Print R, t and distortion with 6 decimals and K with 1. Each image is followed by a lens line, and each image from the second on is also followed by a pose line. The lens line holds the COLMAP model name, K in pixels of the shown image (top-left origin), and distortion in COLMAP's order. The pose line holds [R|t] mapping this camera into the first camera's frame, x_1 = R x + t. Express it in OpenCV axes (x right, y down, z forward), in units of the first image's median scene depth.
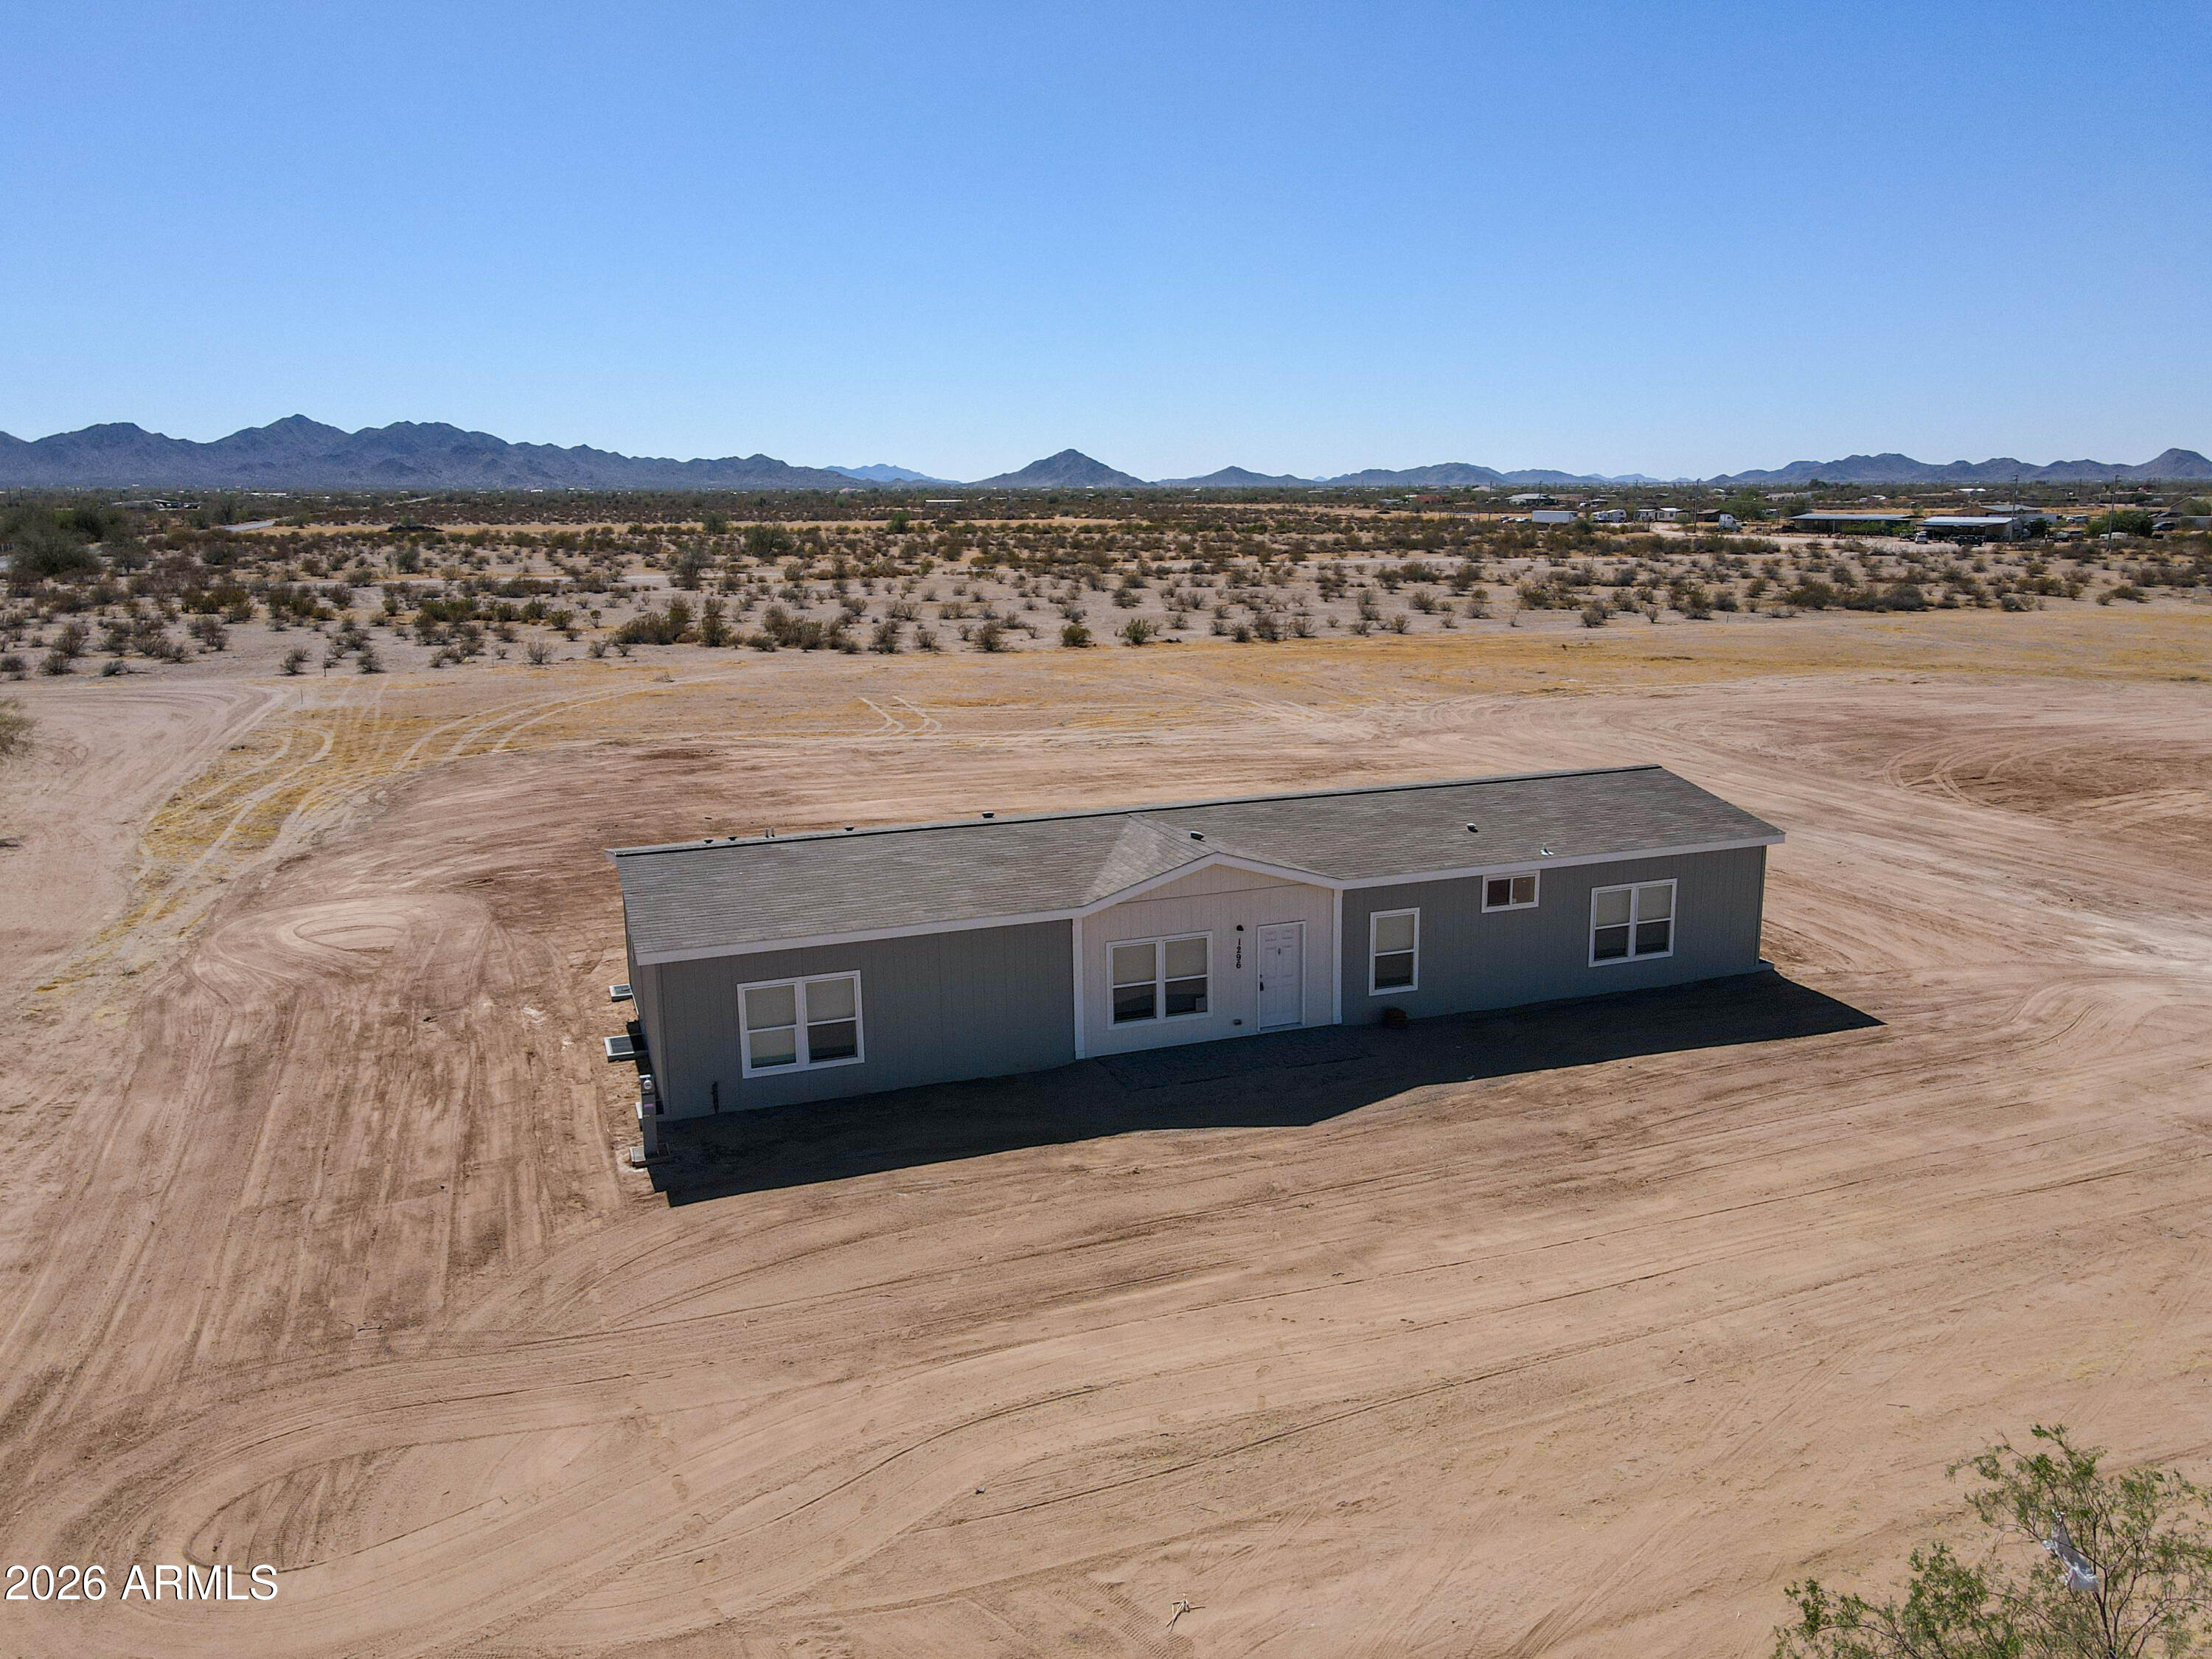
lens RADIAL K [[1597.8, 0, 1106.0], [0, 1597.8, 829.5], [0, 0, 1]] dist [-0.004924, 0.041244]
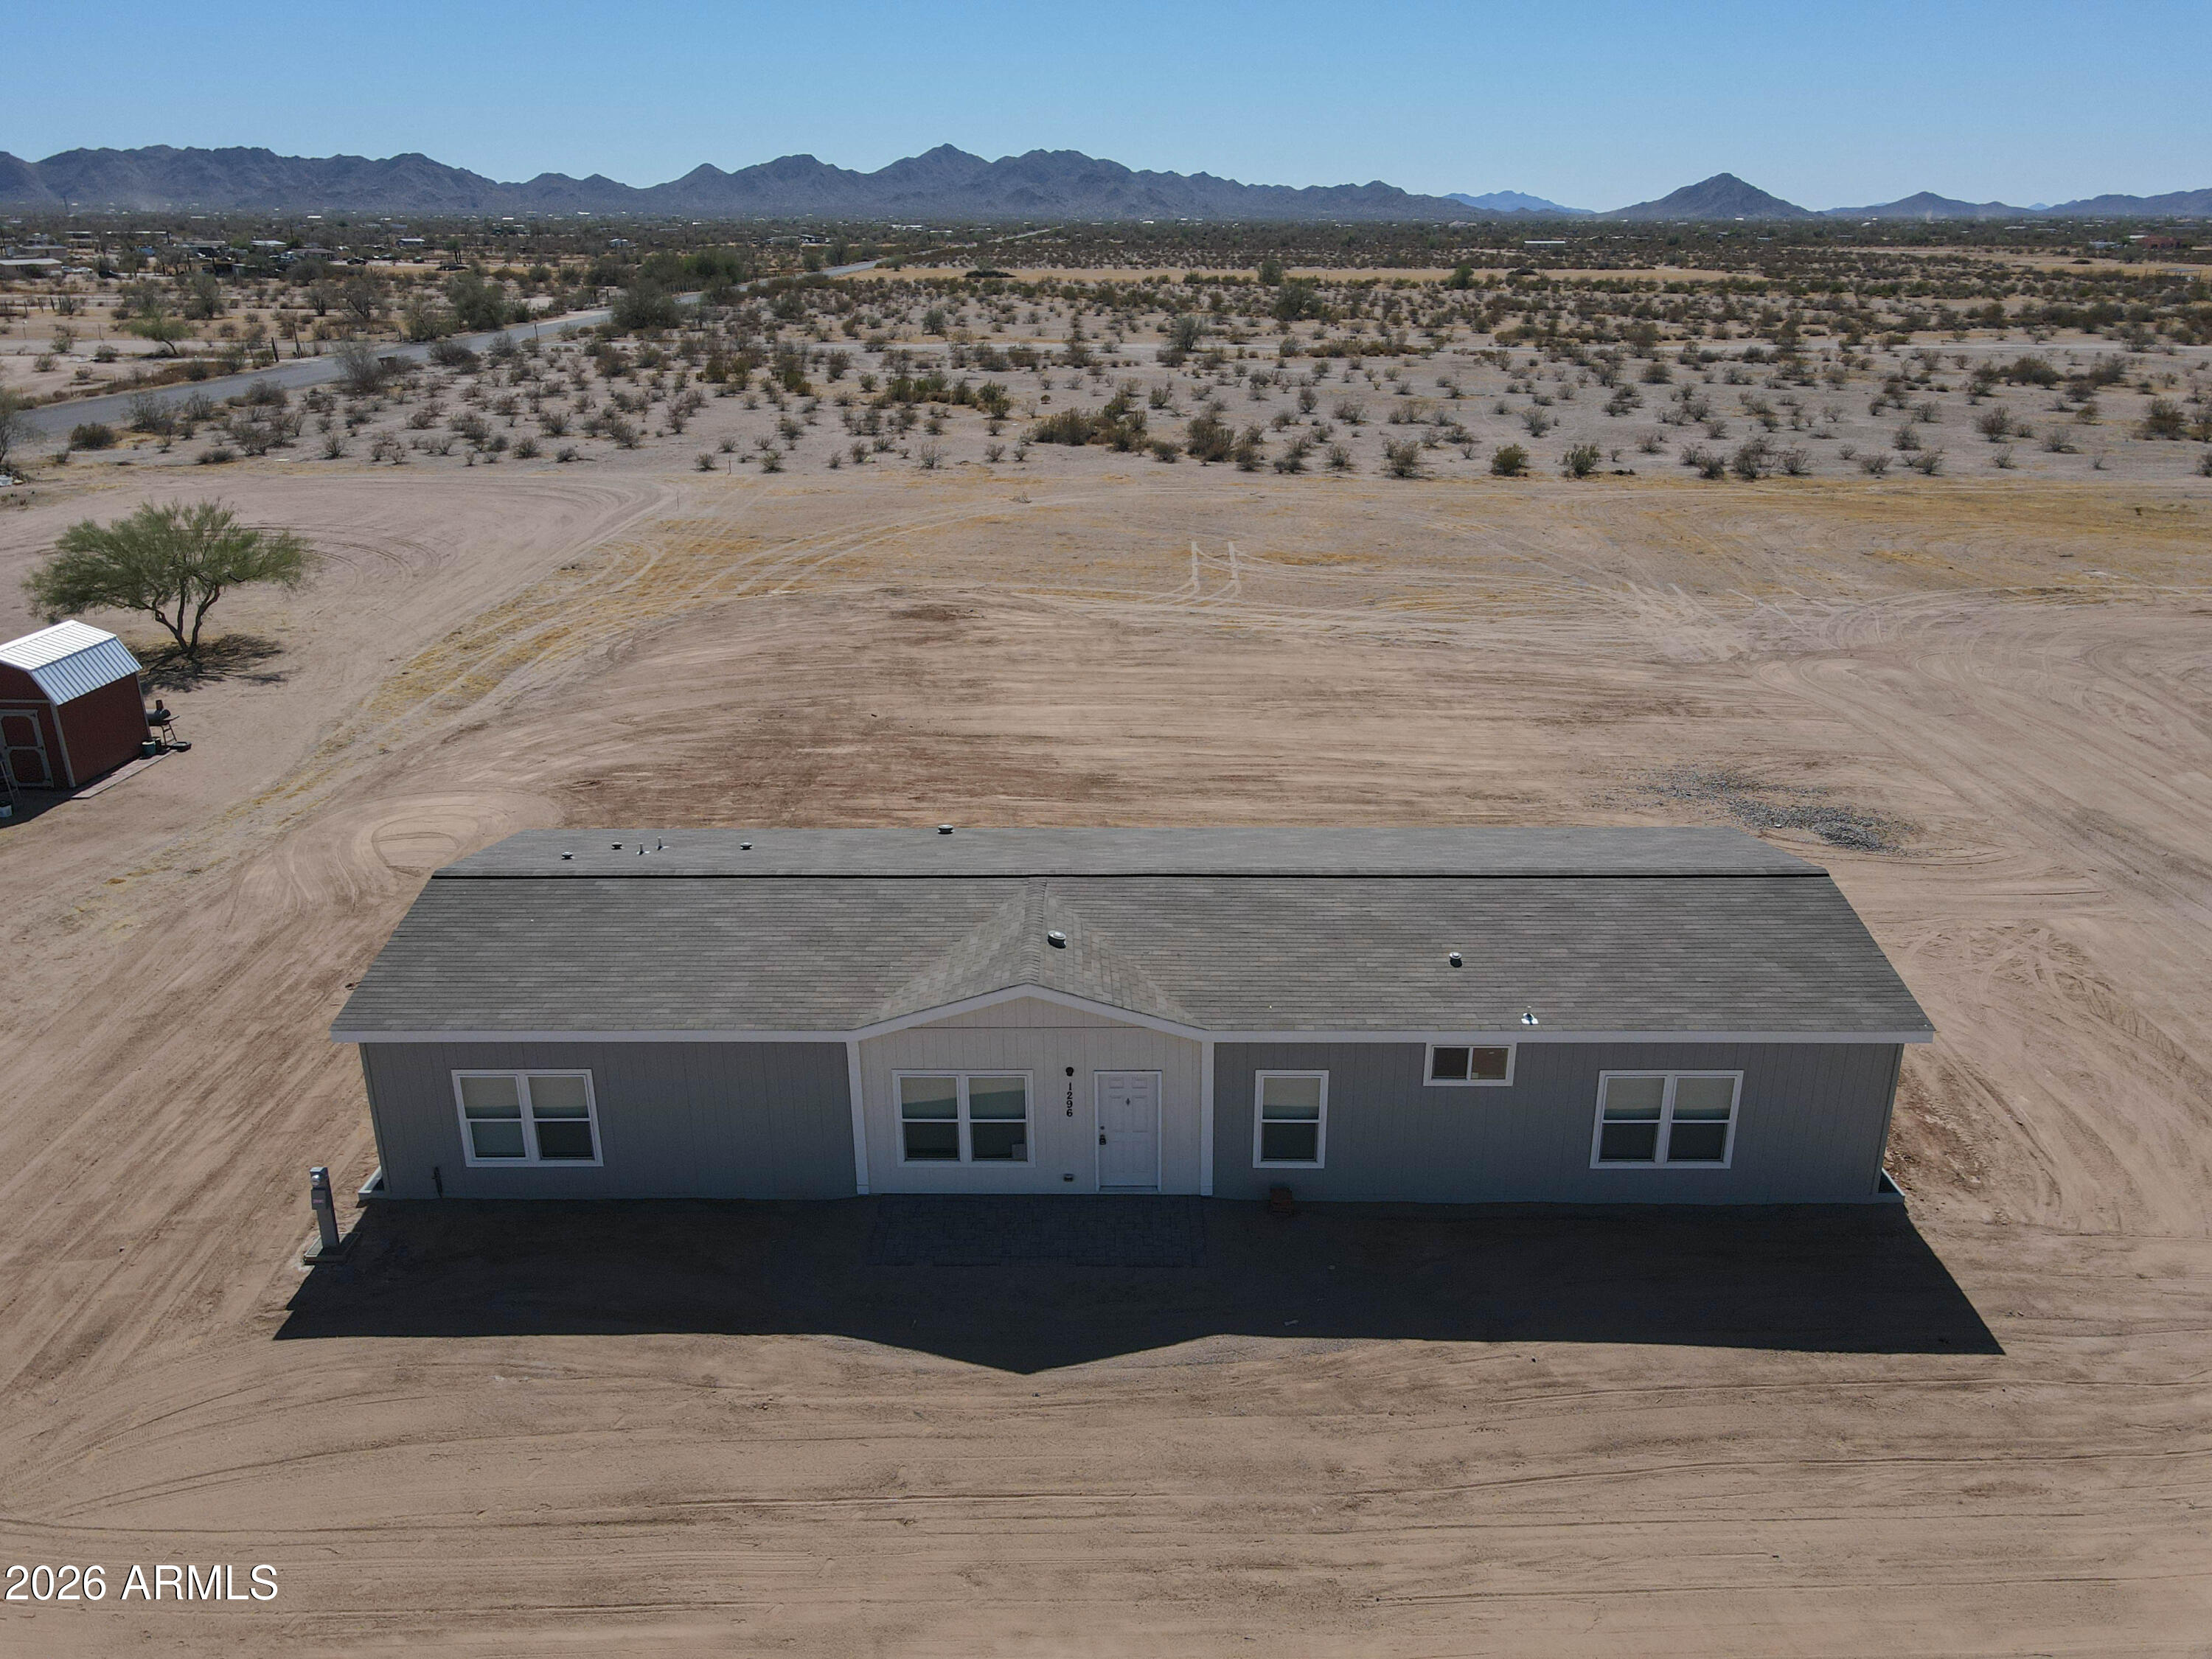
lens RADIAL K [[1597.8, 0, 1106.0], [0, 1597.8, 829.5], [0, 0, 1]] dist [-0.004924, 0.041244]
pose [[0.935346, 0.132033, -0.328169, 0.347158], [-0.080266, 0.982749, 0.166618, -0.191388], [0.344507, -0.129505, 0.929808, 0.280990]]
